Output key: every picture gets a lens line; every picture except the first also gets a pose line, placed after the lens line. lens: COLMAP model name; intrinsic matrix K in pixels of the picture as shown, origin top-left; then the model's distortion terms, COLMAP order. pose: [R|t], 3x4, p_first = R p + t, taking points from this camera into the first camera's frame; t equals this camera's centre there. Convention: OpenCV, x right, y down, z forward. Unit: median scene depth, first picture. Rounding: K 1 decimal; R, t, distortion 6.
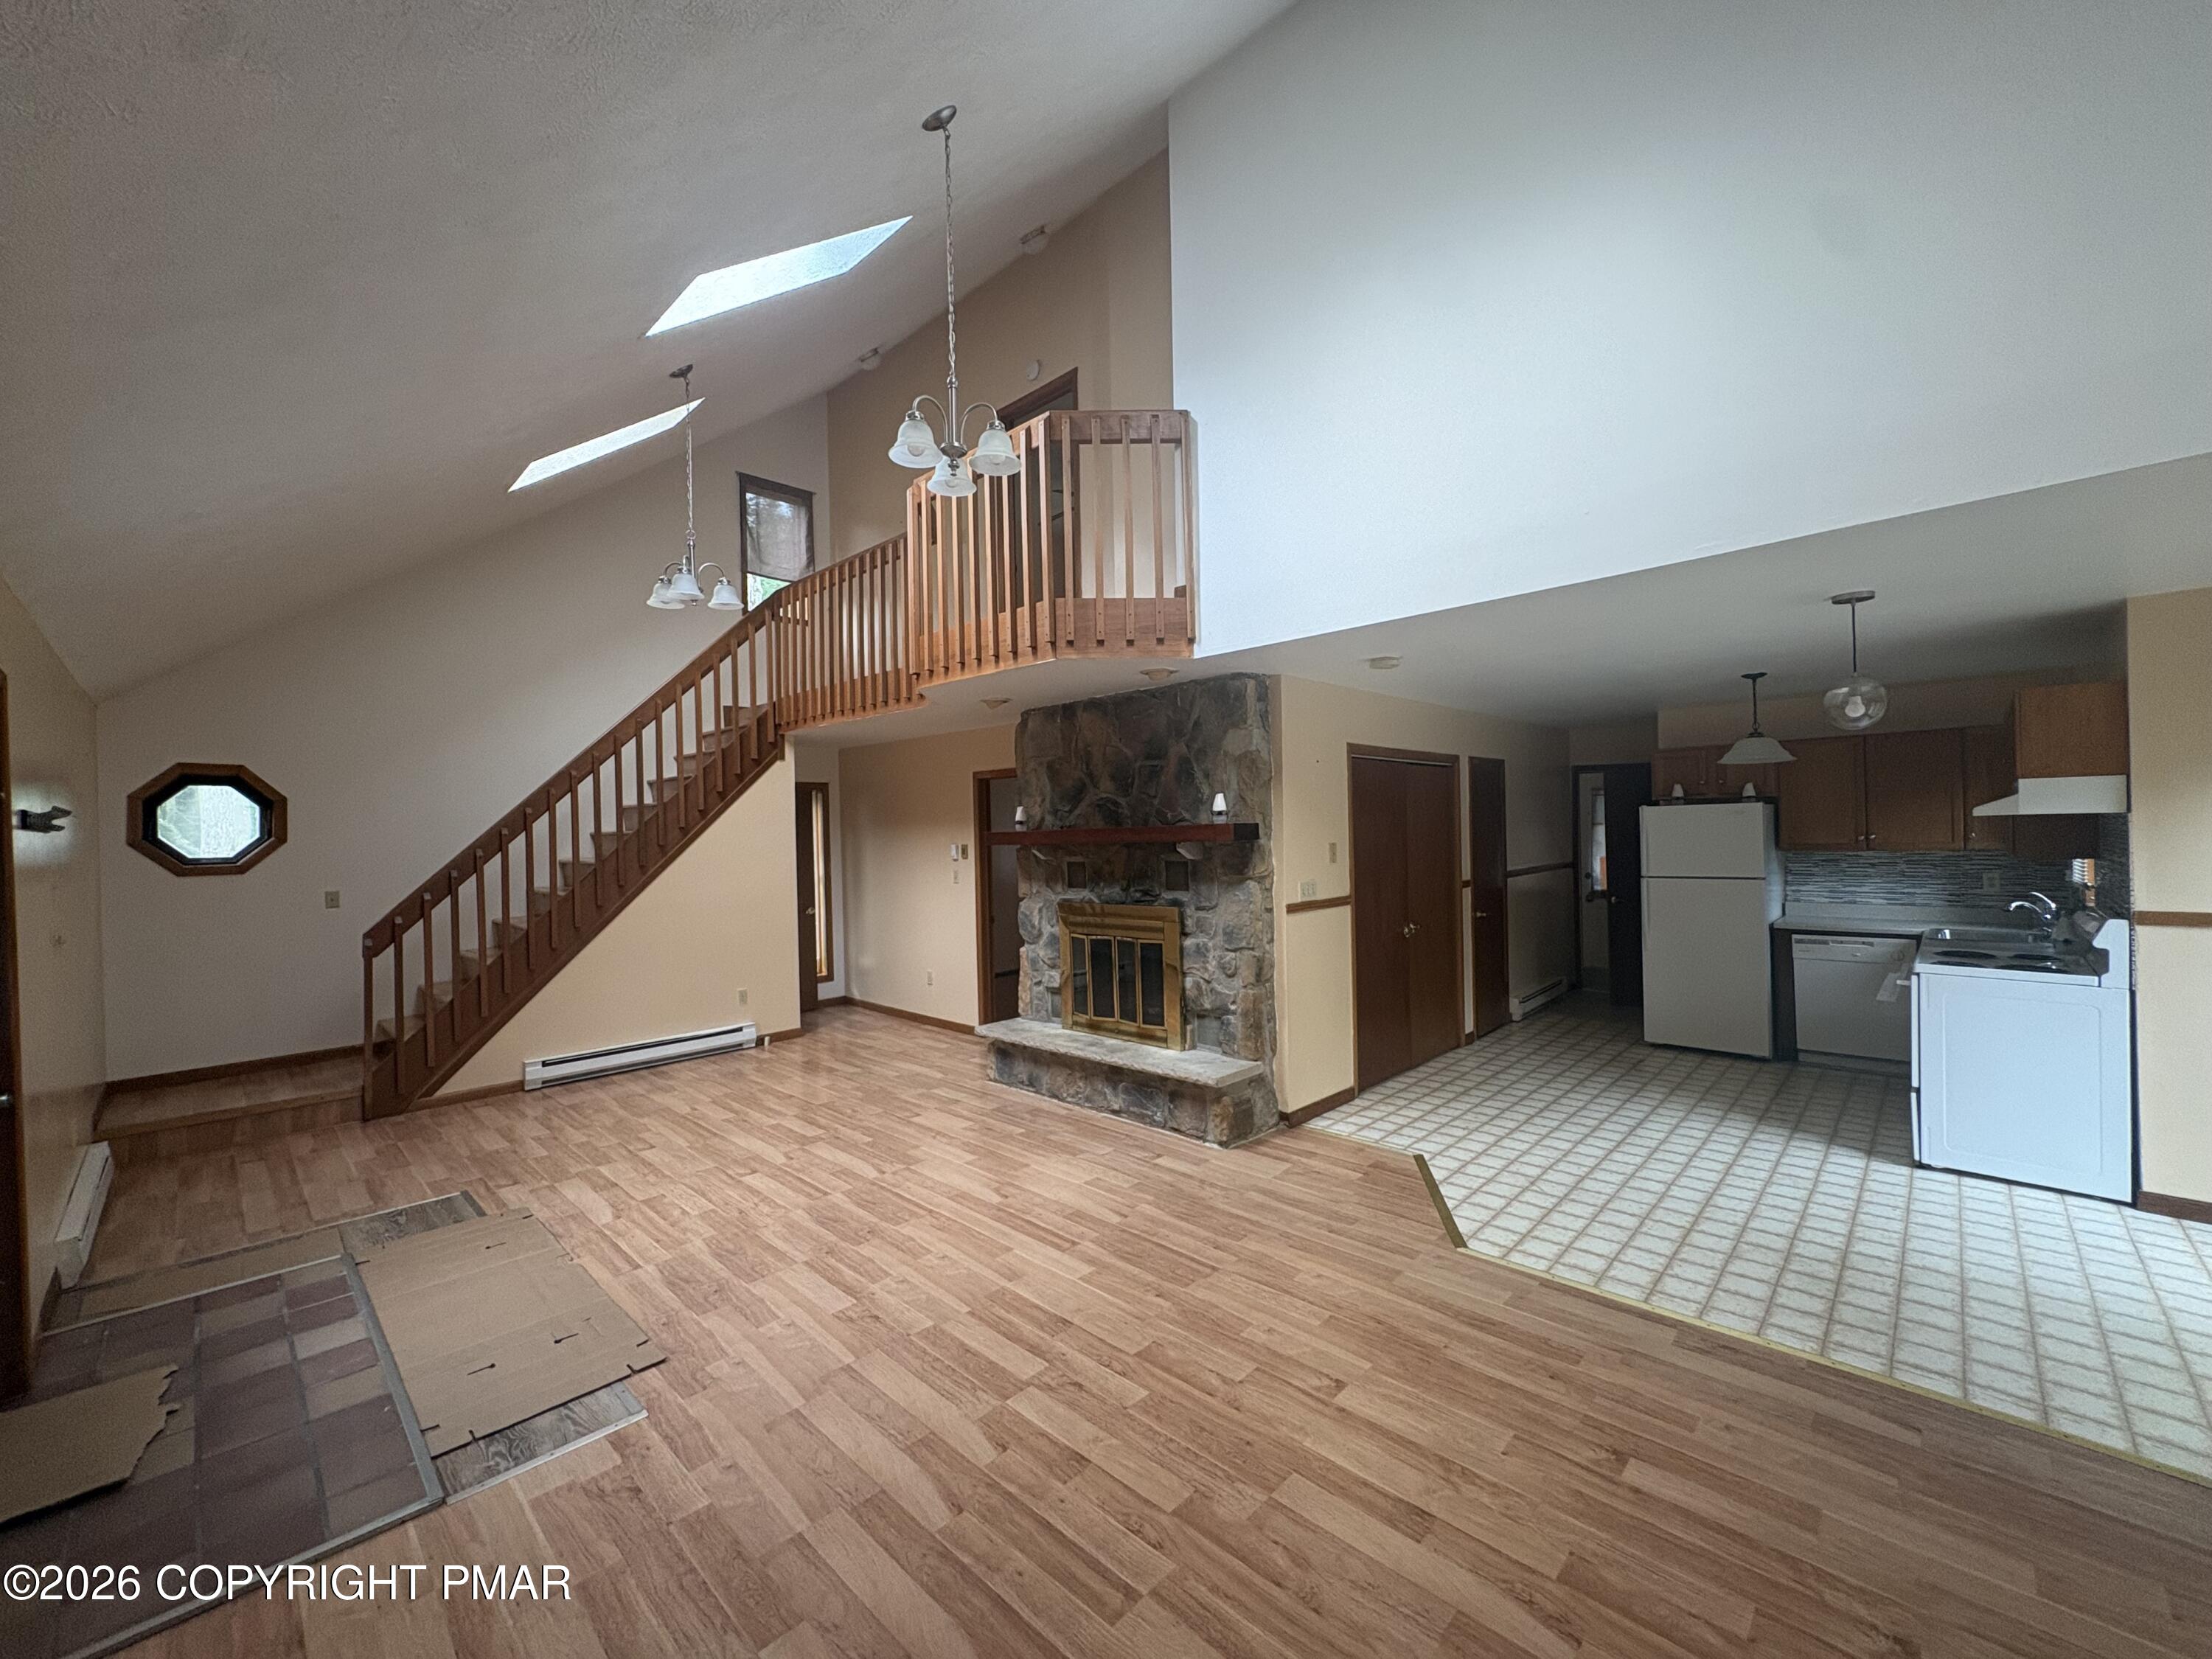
lens RADIAL K [[884.1, 0, 1106.0], [0, 884.1, 829.5], [0, 0, 1]] dist [0.000327, 0.000043]
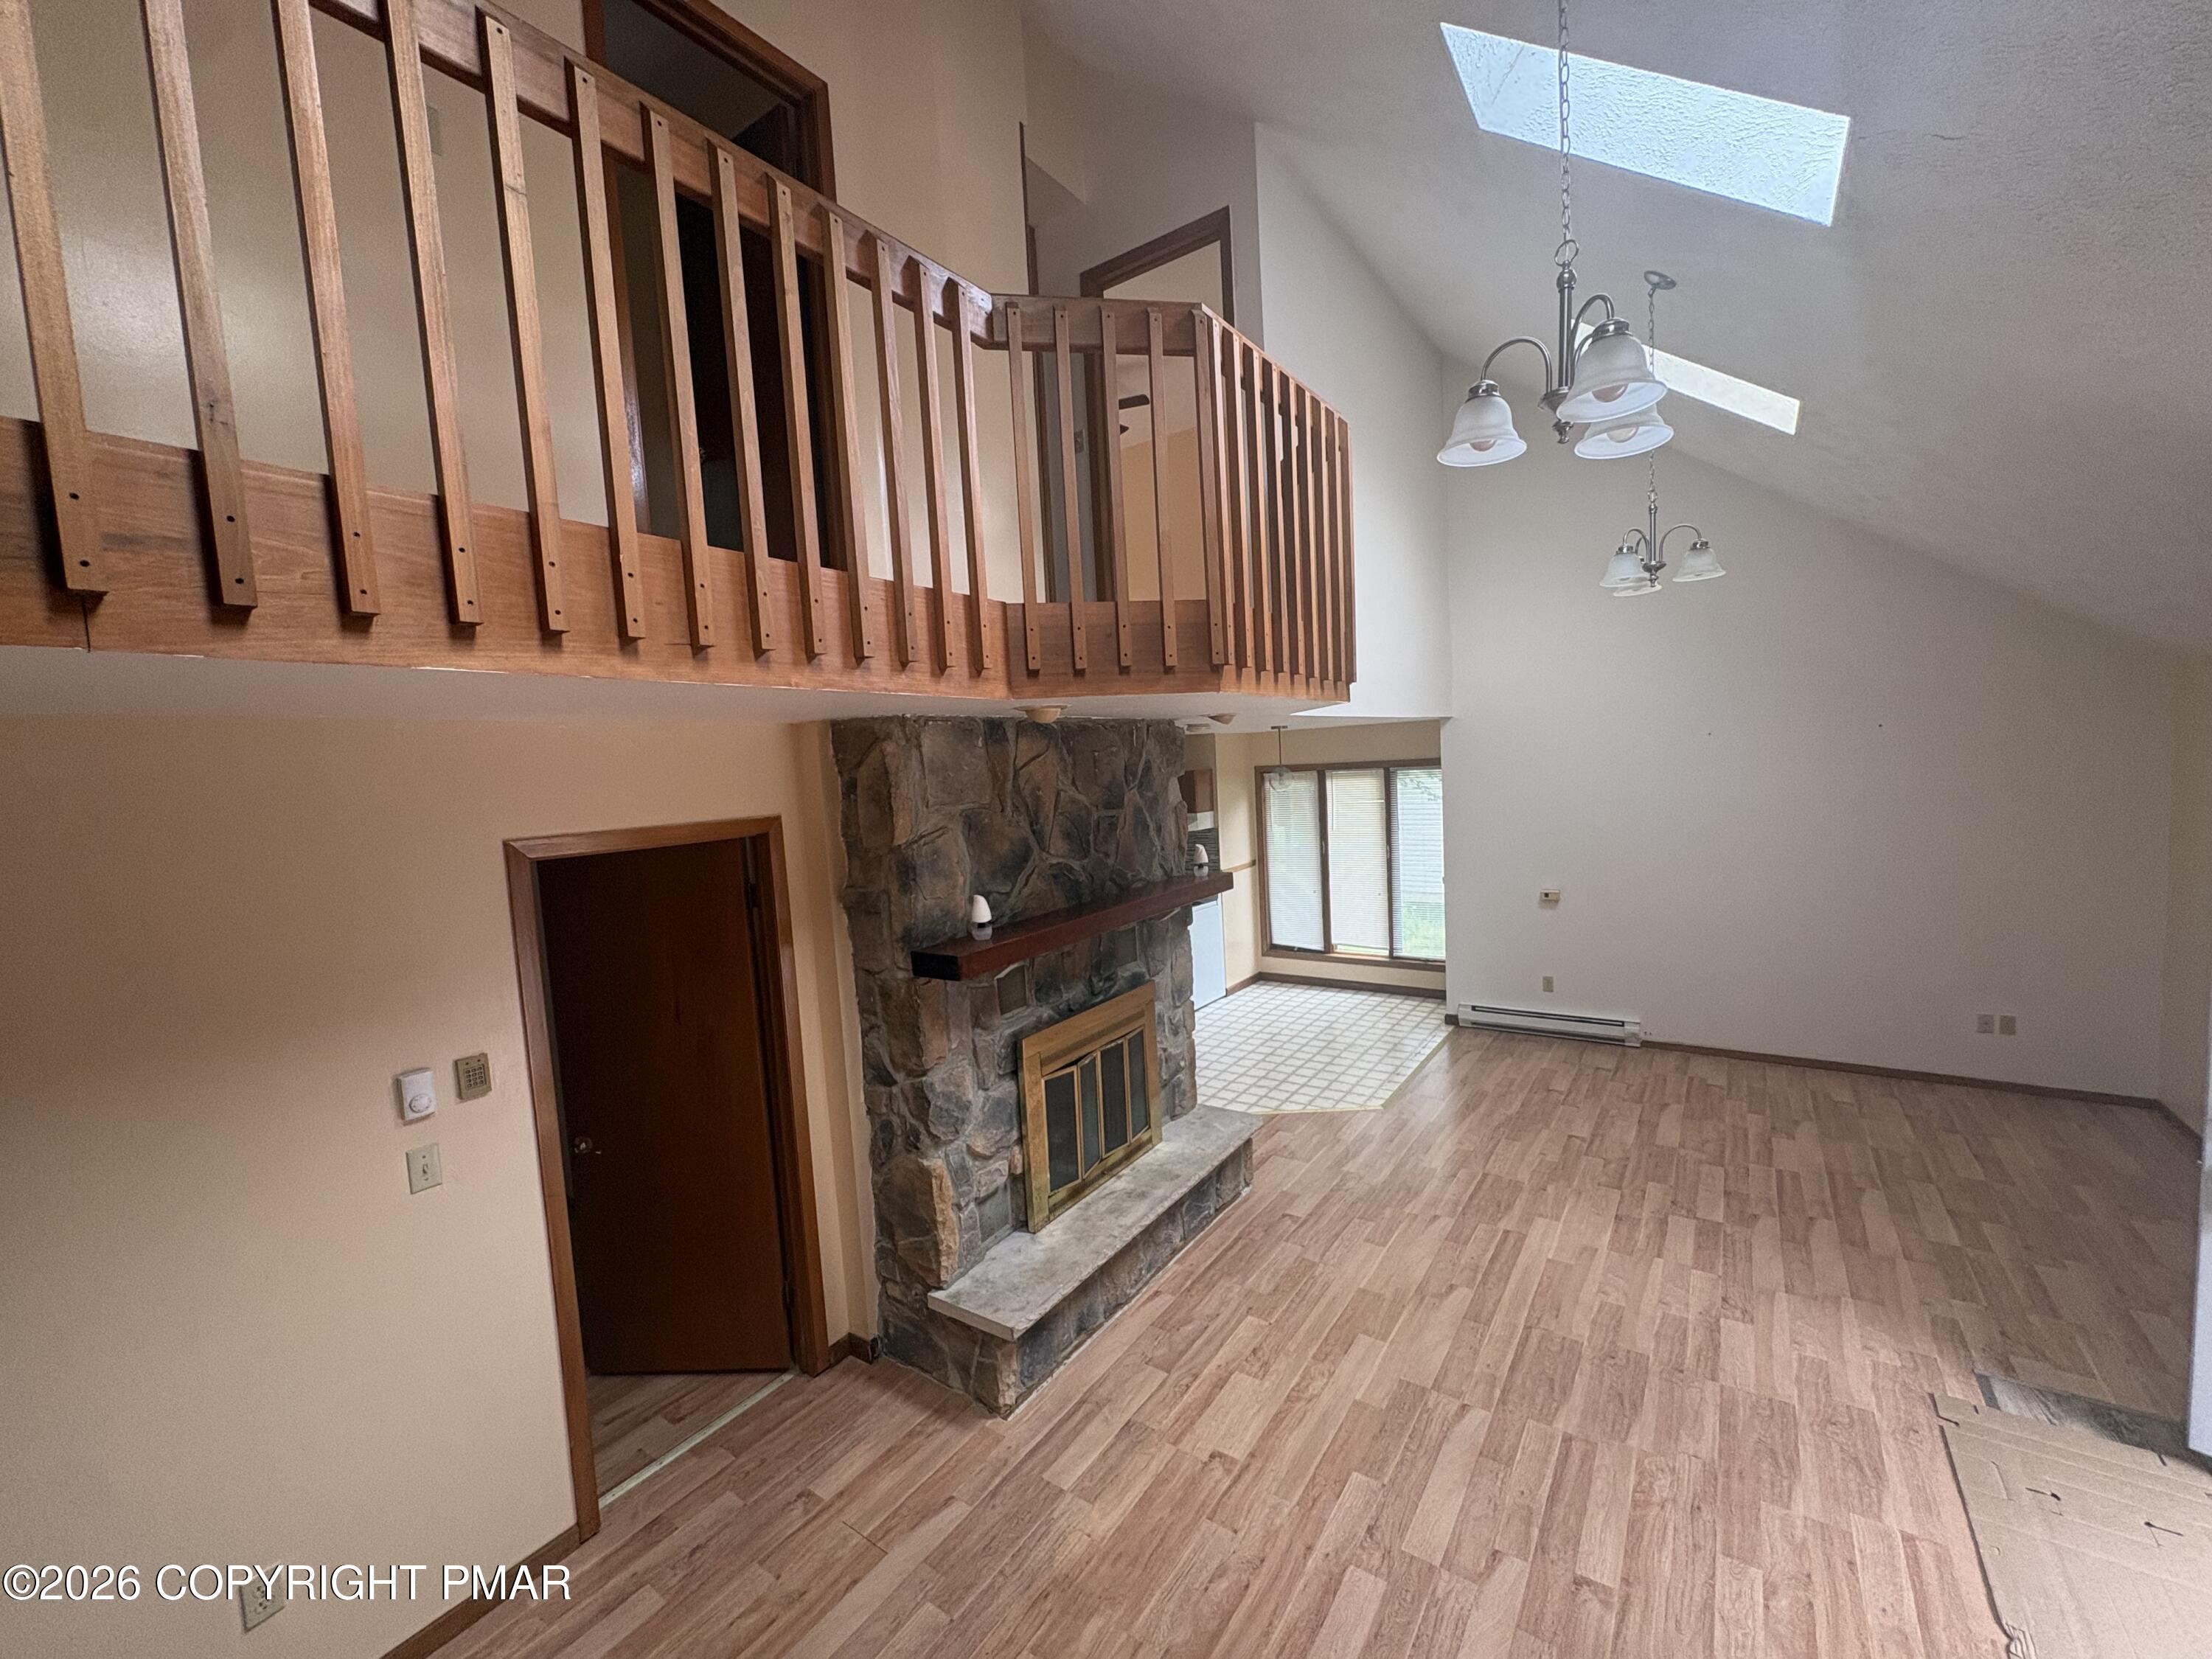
lens RADIAL K [[878.2, 0, 1106.0], [0, 878.2, 829.5], [0, 0, 1]] dist [-0.000492, -0.000142]
pose [[-0.148481, -0.045677, 0.987860, -0.757311], [0.054928, 0.997010, 0.054357, -0.108014], [-0.987389, 0.062332, -0.145528, 1.165455]]
